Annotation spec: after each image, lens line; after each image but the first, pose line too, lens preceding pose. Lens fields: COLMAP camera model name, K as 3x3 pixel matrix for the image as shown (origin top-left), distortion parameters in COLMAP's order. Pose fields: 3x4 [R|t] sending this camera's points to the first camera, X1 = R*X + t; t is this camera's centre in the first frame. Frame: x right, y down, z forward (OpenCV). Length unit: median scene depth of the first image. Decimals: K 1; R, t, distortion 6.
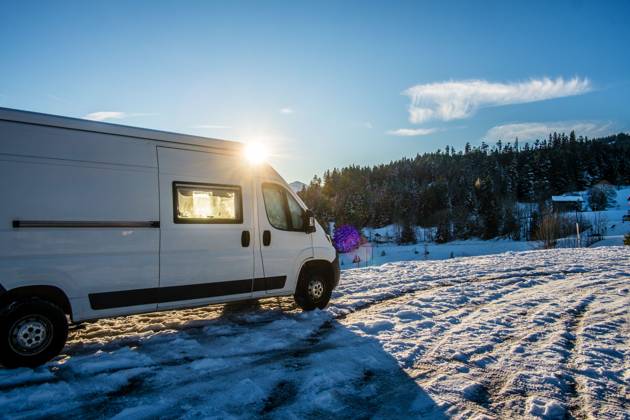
lens RADIAL K [[492.2, 0, 313.3], [0, 492.2, 207.2], [0, 0, 1]] dist [-0.012778, -0.009254]
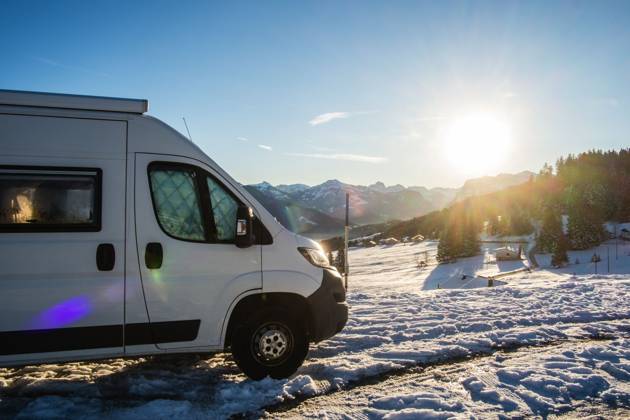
lens RADIAL K [[490.8, 0, 313.6], [0, 490.8, 207.3], [0, 0, 1]] dist [-0.015971, -0.003258]
pose [[0.902786, -0.006337, -0.430042, 0.008709], [0.012654, 0.999850, 0.011833, 0.000014], [0.429903, -0.016124, 0.902731, 0.014617]]
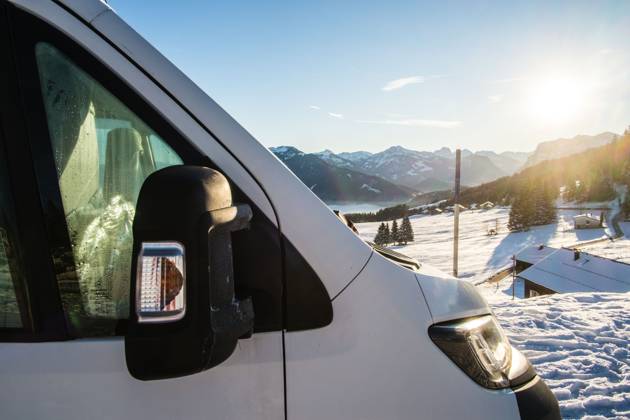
lens RADIAL K [[490.8, 0, 313.6], [0, 490.8, 207.3], [0, 0, 1]] dist [-0.015971, -0.003258]
pose [[0.840301, 0.014806, -0.541917, 0.002236], [0.030328, 0.996777, 0.074262, 0.000160], [0.541271, -0.078838, 0.837144, 0.025820]]
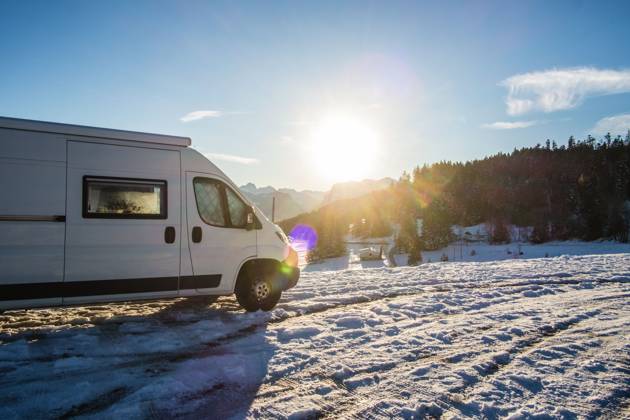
lens RADIAL K [[492.2, 0, 313.3], [0, 492.2, 207.2], [0, 0, 1]] dist [-0.012778, -0.009254]
pose [[0.983285, 0.012489, -0.181645, 0.008010], [-0.010956, 0.999895, 0.009441, -0.000068], [0.181744, -0.007293, 0.983319, 0.002504]]
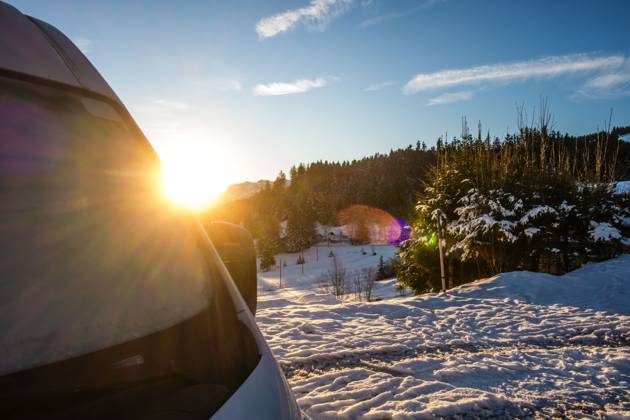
lens RADIAL K [[490.5, 0, 317.7], [0, 490.5, 222.8], [0, 0, 1]] dist [-0.010297, -0.003518]
pose [[0.999519, 0.003553, 0.030821, 0.078915], [-0.004697, 0.999300, 0.037109, 0.001140], [-0.030667, -0.037236, 0.998836, 0.074837]]
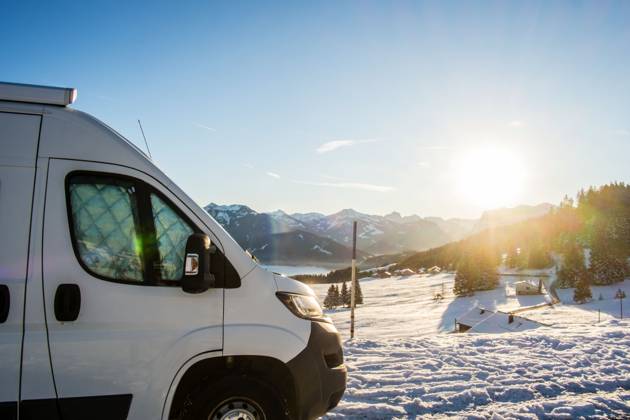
lens RADIAL K [[493.3, 0, 313.1], [0, 493.3, 208.0], [0, 0, 1]] dist [-0.012831, -0.006811]
pose [[0.888842, -0.017607, -0.457876, 0.007452], [-0.003720, 0.998951, -0.045635, 0.000031], [0.458199, 0.042266, 0.887844, 0.019057]]
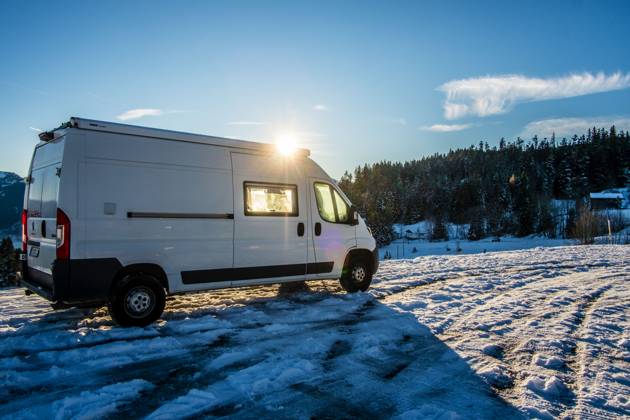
lens RADIAL K [[493.3, 0, 313.1], [0, 493.3, 208.0], [0, 0, 1]] dist [-0.012831, -0.006811]
pose [[0.998072, 0.006228, -0.061749, -0.000891], [-0.005599, 0.999931, 0.010359, 0.000006], [0.061809, -0.009994, 0.998038, -0.004608]]
